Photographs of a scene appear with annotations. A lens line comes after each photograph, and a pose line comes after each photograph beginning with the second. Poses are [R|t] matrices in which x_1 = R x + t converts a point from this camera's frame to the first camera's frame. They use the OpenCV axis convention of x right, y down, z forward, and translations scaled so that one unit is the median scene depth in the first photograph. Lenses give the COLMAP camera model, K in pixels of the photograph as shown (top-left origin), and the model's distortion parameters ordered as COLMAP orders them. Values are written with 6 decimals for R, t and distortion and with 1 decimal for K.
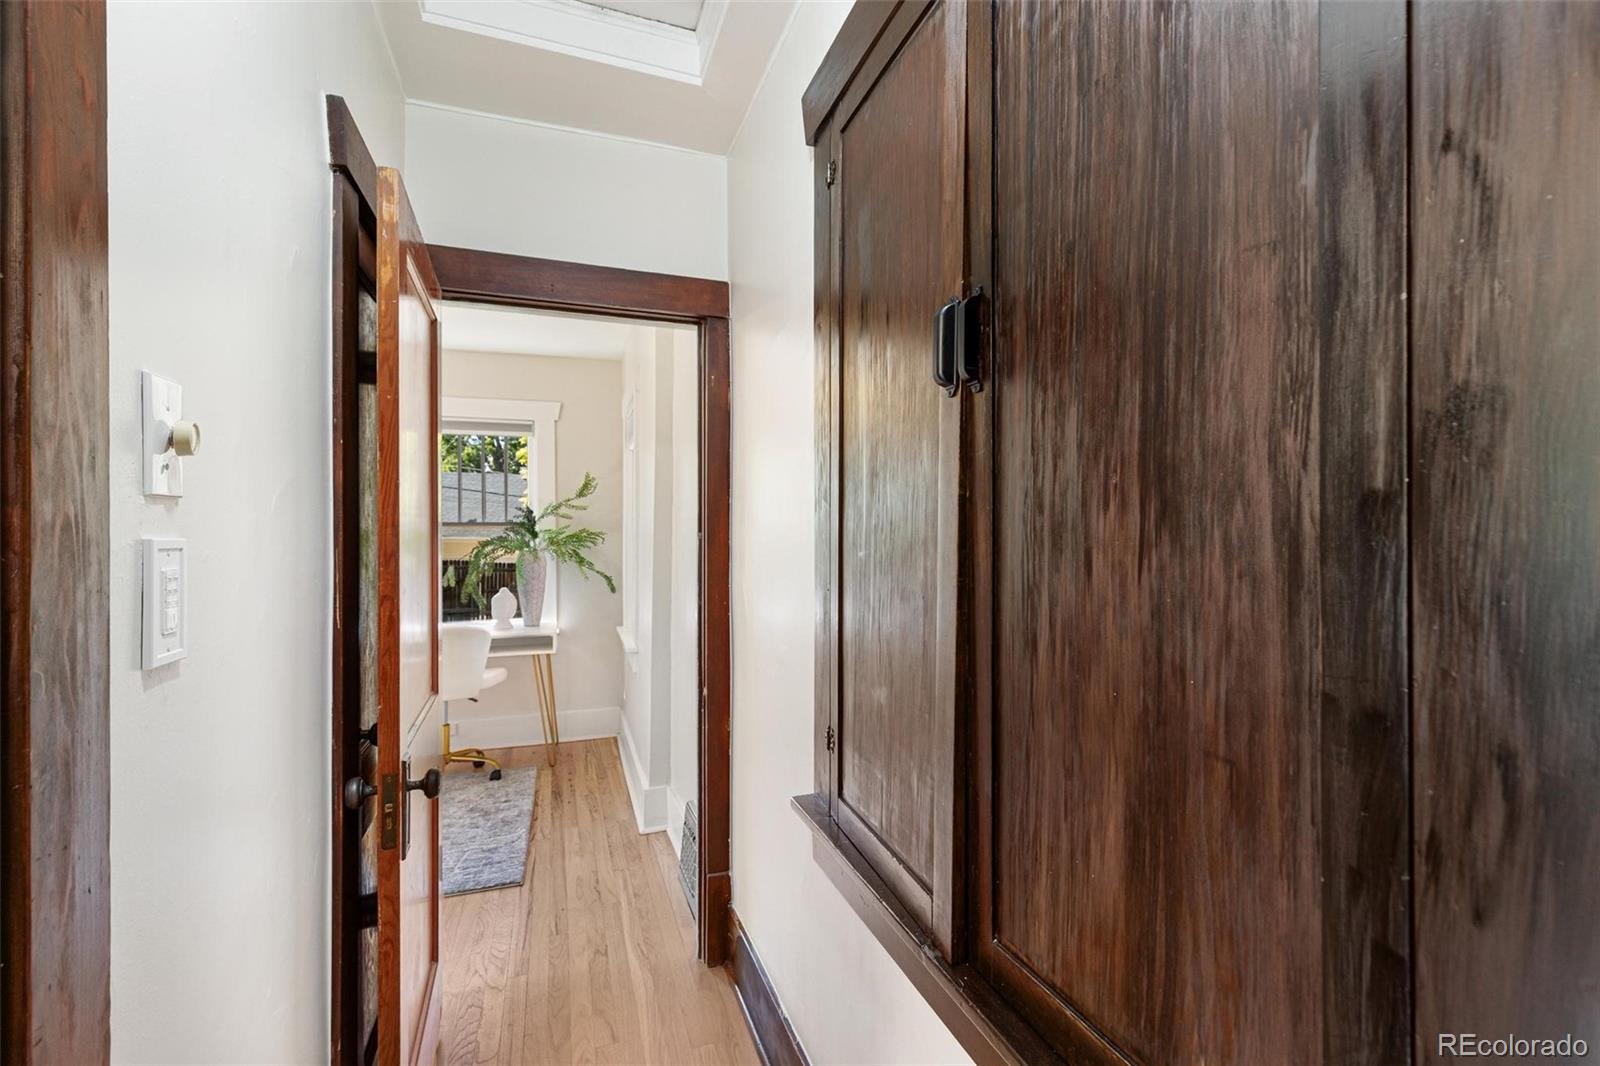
lens RADIAL K [[750.8, 0, 800.0], [0, 750.8, 533.0], [0, 0, 1]] dist [-0.004916, -0.000970]
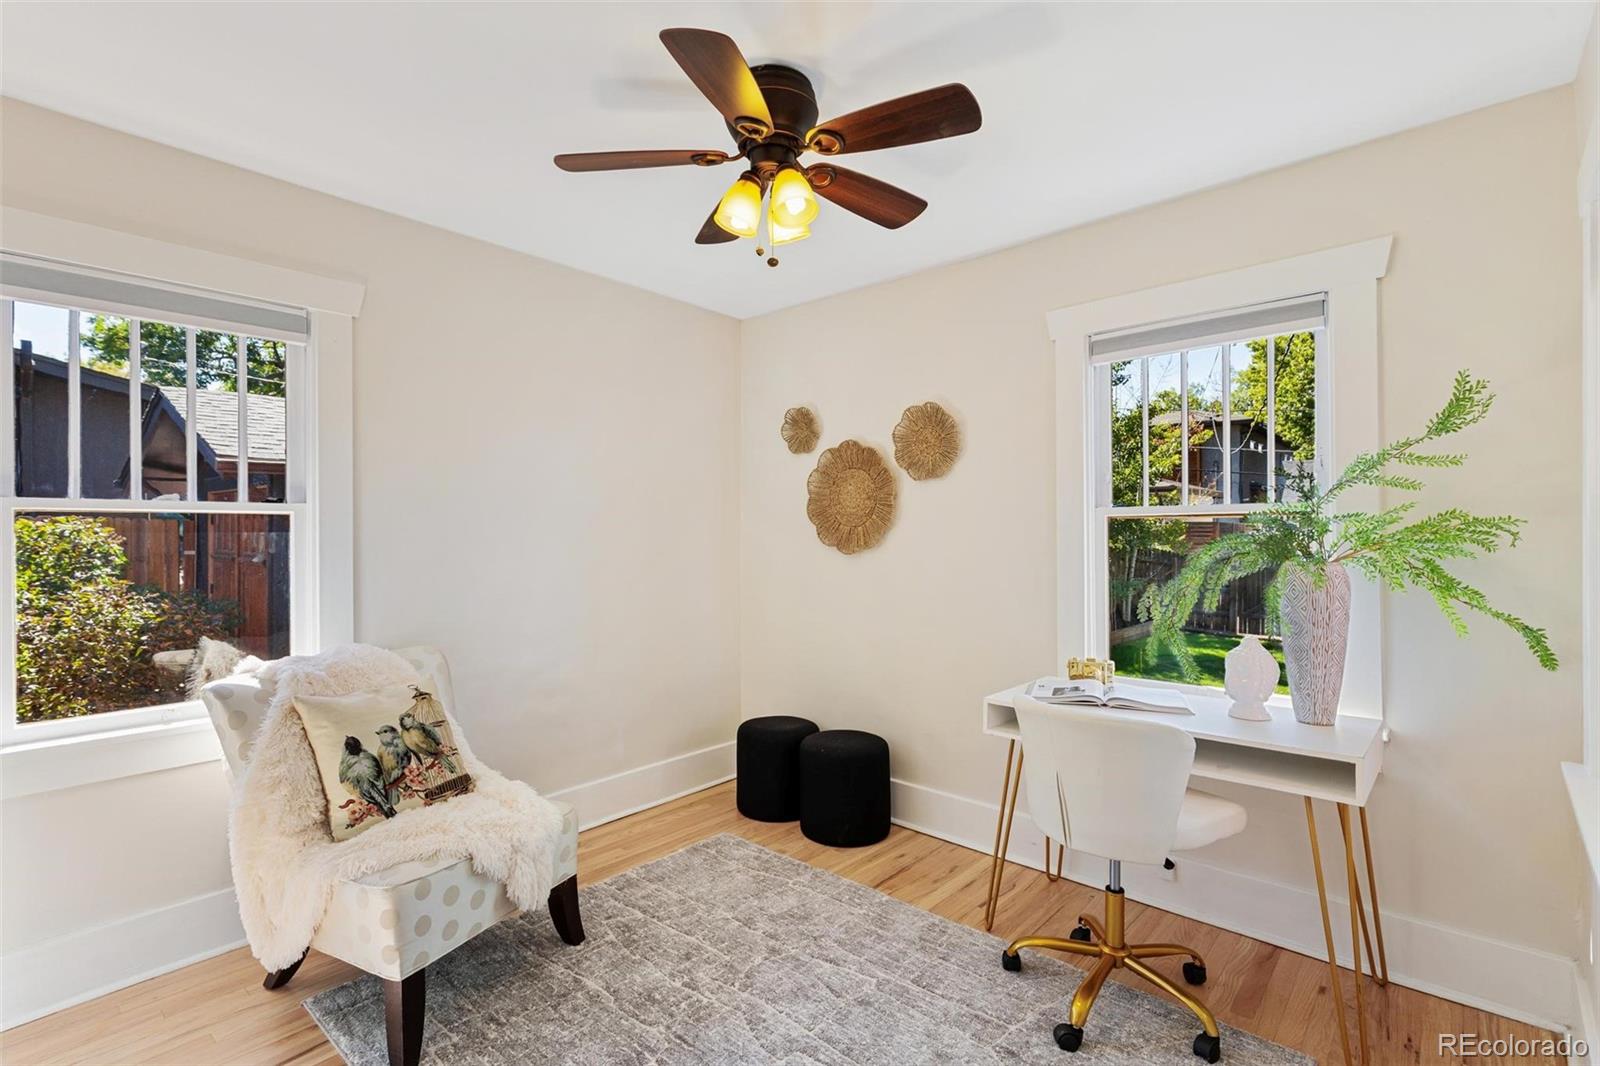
lens RADIAL K [[750.8, 0, 800.0], [0, 750.8, 533.0], [0, 0, 1]] dist [-0.004916, -0.000970]
pose [[0.501402, -0.002549, -0.865210, -0.110158], [0.010198, 0.999944, 0.002964, 0.002214], [0.865154, -0.010309, 0.501400, 0.476060]]
